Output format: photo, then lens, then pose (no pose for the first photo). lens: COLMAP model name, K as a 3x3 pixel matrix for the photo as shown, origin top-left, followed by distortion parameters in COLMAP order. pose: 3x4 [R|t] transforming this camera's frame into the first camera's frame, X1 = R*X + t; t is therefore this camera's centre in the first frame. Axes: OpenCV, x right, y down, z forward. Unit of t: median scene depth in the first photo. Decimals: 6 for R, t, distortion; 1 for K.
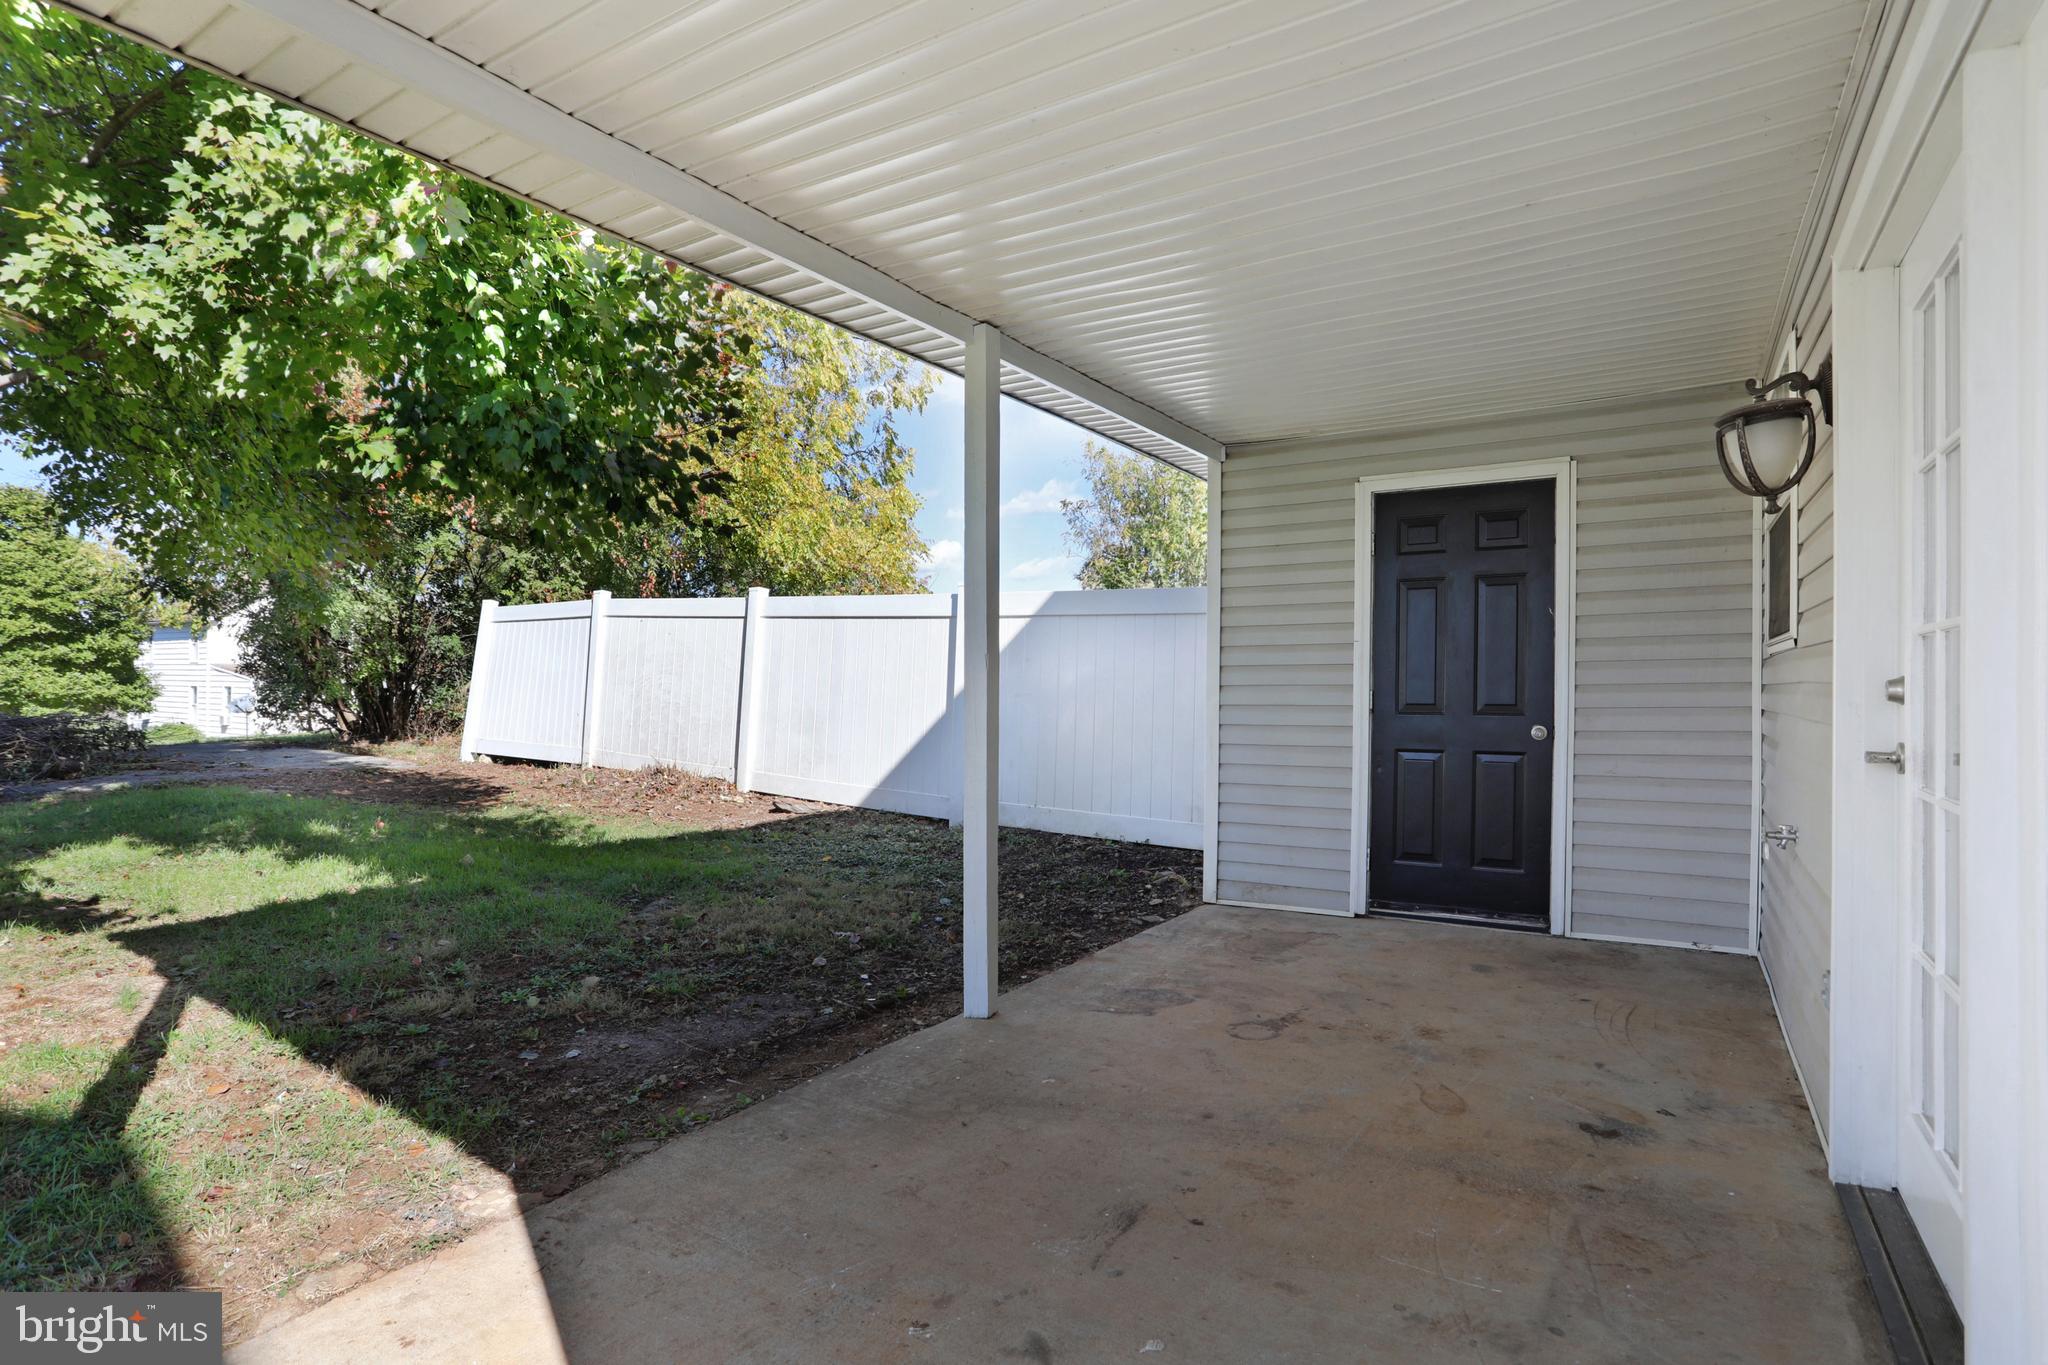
lens RADIAL K [[1038.2, 0, 1015.8], [0, 1038.2, 682.7], [0, 0, 1]] dist [-0.053882, 0.008152]
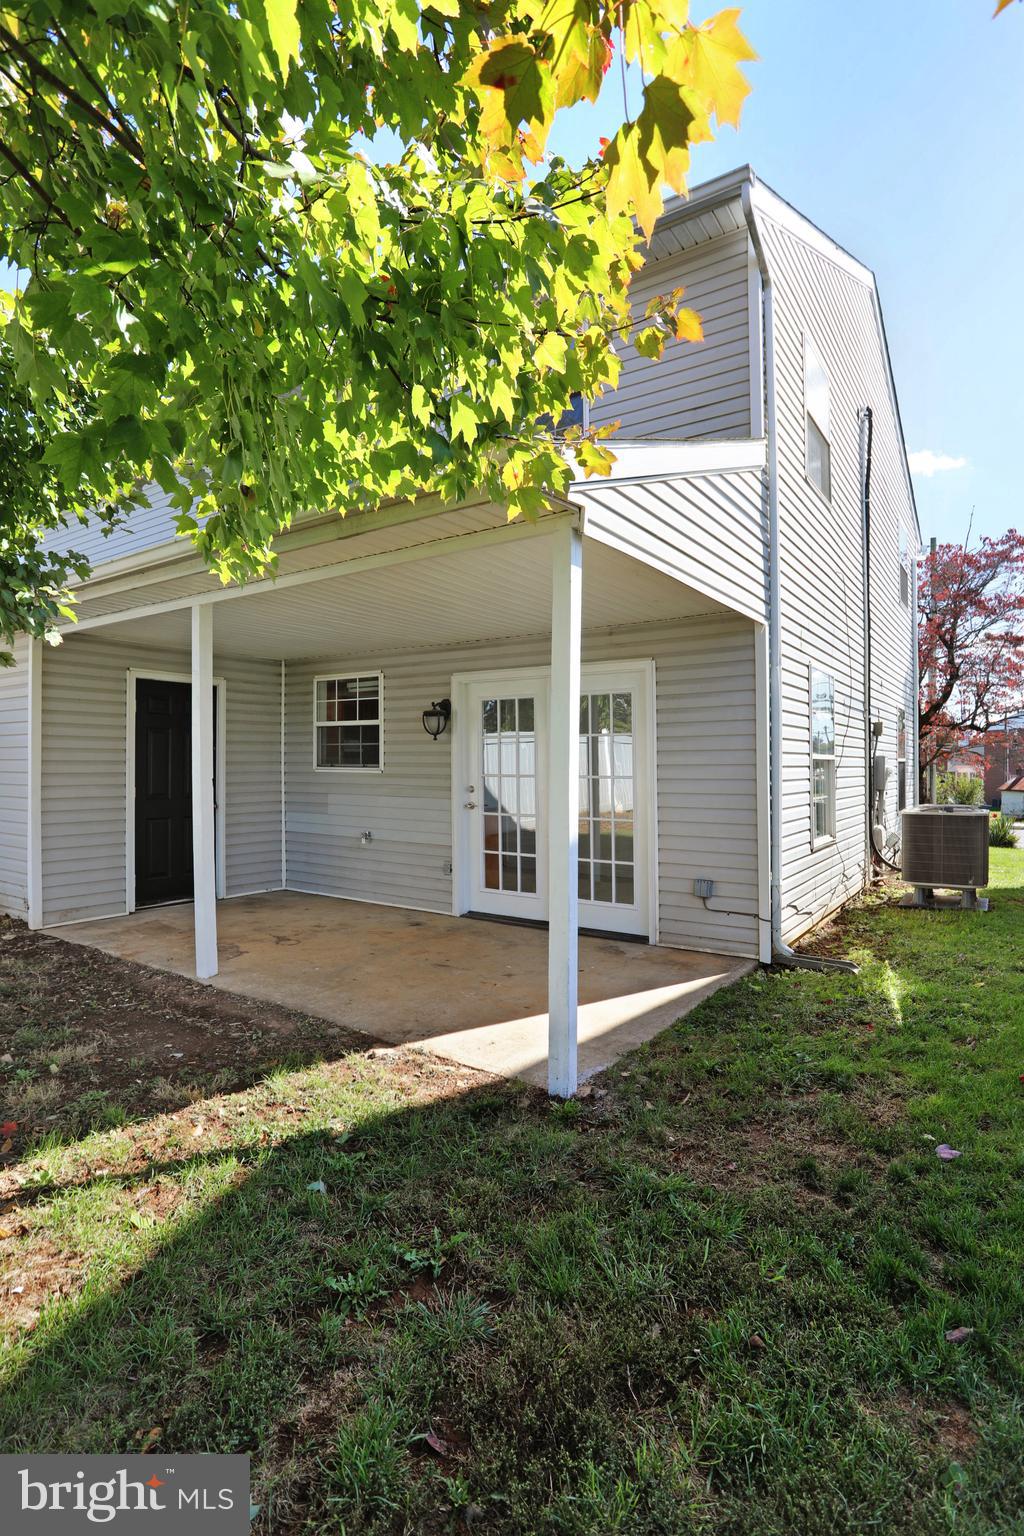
lens RADIAL K [[778.6, 0, 501.3], [0, 778.6, 763.0], [0, 0, 1]] dist [-0.053882, 0.008152]
pose [[0.055979, -0.009582, 0.998386, -1.728579], [-0.015423, 0.999826, 0.010461, -0.106689], [-0.998313, -0.015984, 0.055822, 0.513739]]
